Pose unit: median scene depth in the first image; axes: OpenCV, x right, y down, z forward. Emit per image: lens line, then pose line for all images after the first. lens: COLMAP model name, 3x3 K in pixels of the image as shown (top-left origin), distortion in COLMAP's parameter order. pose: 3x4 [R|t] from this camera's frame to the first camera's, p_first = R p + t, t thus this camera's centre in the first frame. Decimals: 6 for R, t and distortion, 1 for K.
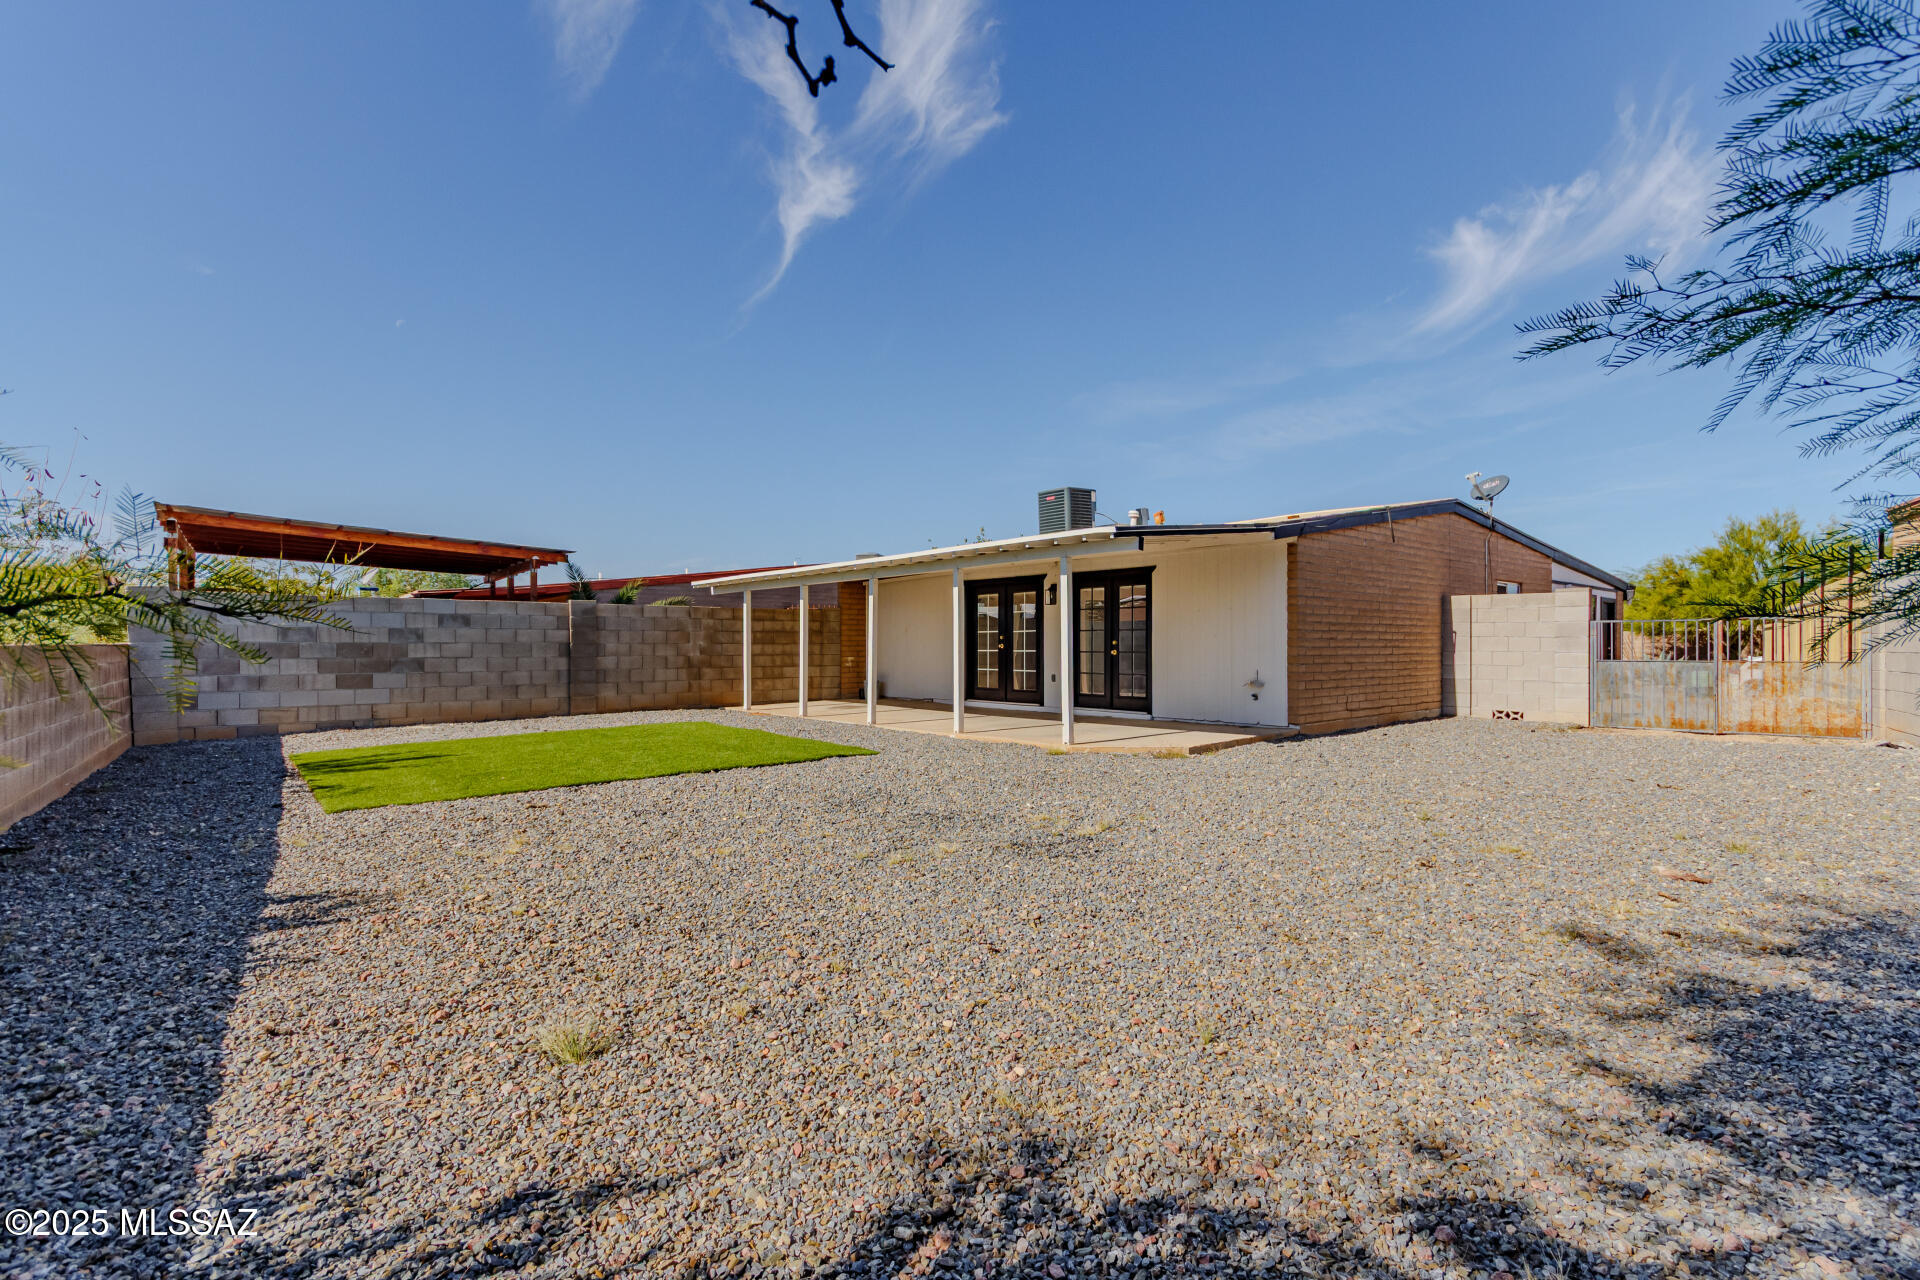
lens RADIAL K [[892.9, 0, 958.9], [0, 892.9, 641.9], [0, 0, 1]] dist [0.002305, 0.000343]
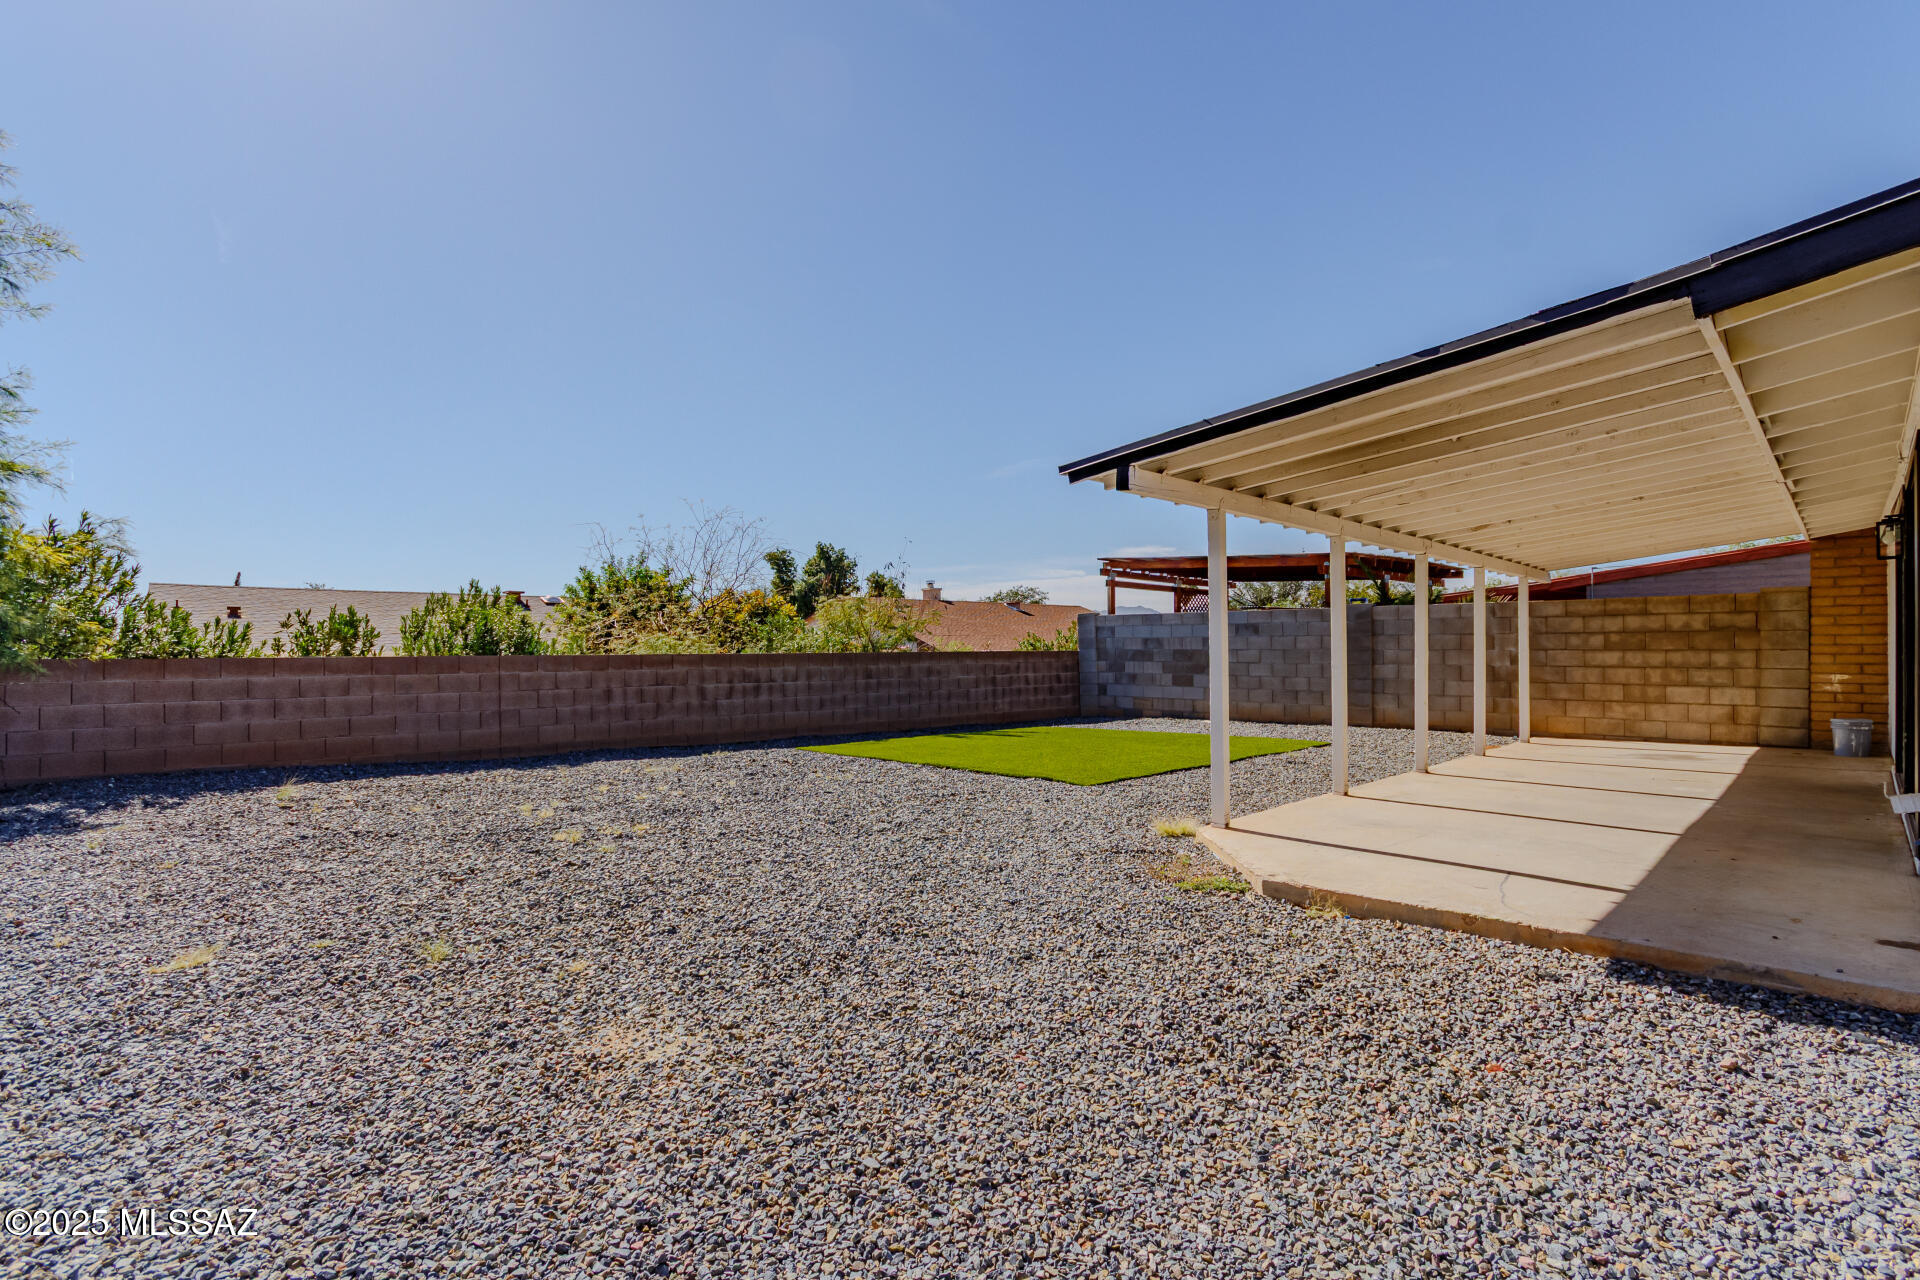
lens RADIAL K [[892.9, 0, 959.7], [0, 892.9, 644.1], [0, 0, 1]] dist [0.002305, 0.000343]
pose [[0.067455, -0.007874, -0.997691, 0.417206], [0.001907, 0.999968, -0.007763, 0.001775], [0.997721, -0.001379, 0.067467, 0.453557]]
